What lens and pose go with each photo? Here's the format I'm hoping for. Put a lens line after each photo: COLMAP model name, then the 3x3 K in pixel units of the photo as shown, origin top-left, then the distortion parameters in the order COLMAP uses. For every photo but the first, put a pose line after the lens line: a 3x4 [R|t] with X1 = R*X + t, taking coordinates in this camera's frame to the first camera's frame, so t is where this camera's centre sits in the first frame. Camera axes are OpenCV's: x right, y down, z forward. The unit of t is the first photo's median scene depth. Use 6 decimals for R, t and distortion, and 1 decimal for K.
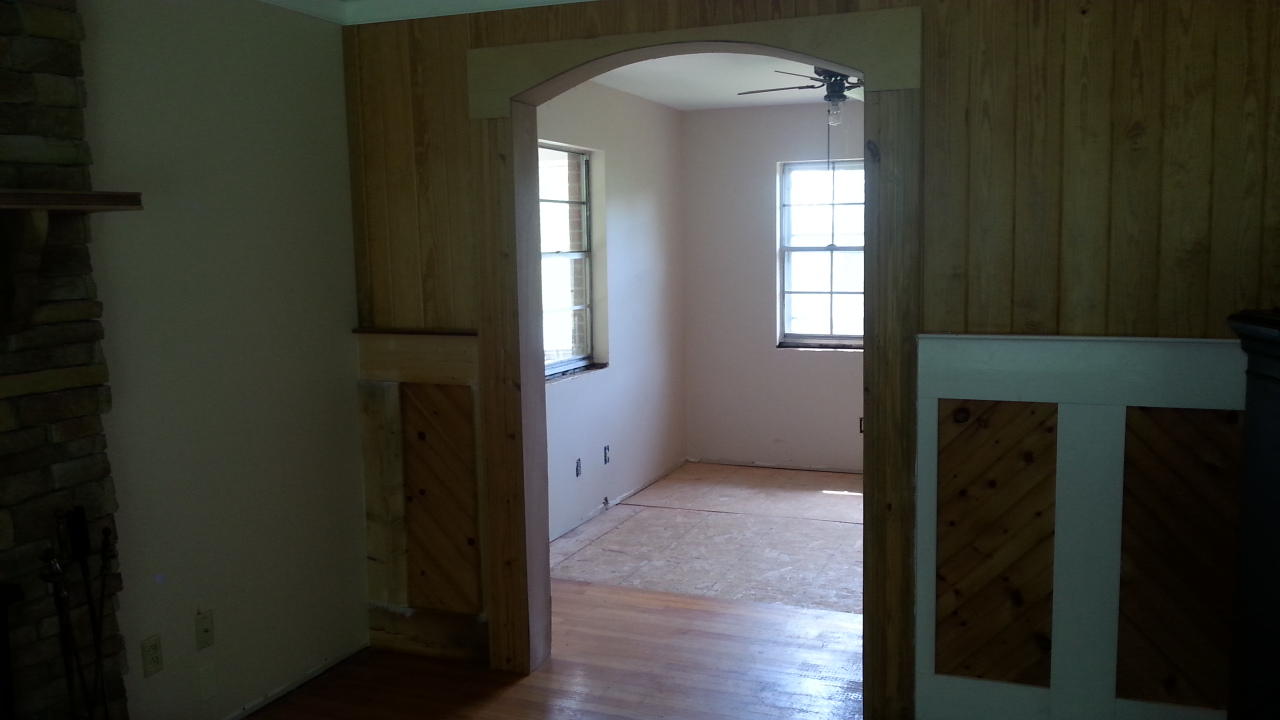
lens RADIAL K [[1058.6, 0, 640.0], [0, 1058.6, 360.0], [0, 0, 1]] dist [0.055802, -0.142006]
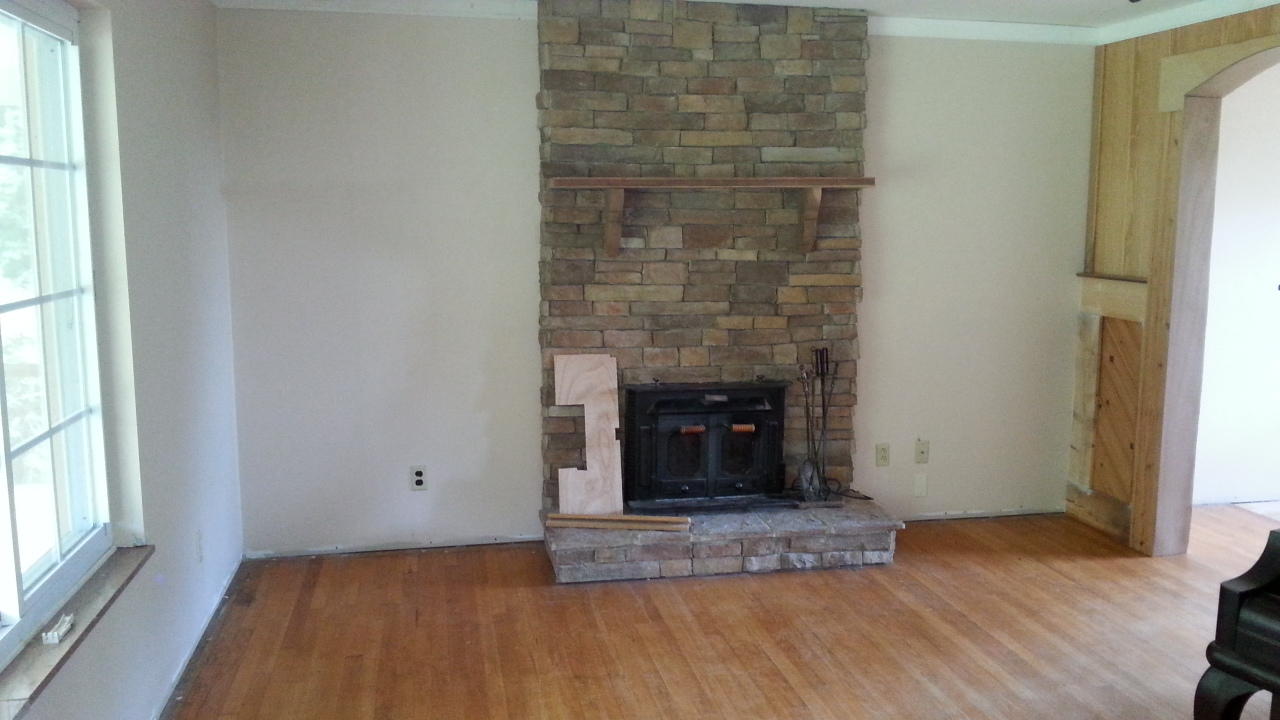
lens RADIAL K [[1058.6, 0, 640.0], [0, 1058.6, 360.0], [0, 0, 1]] dist [0.055802, -0.142006]
pose [[0.537123, 0.131122, -0.833250, 0.585615], [-0.107500, 0.990430, 0.086560, 0.022967], [0.836626, 0.043081, 0.546078, -0.195785]]
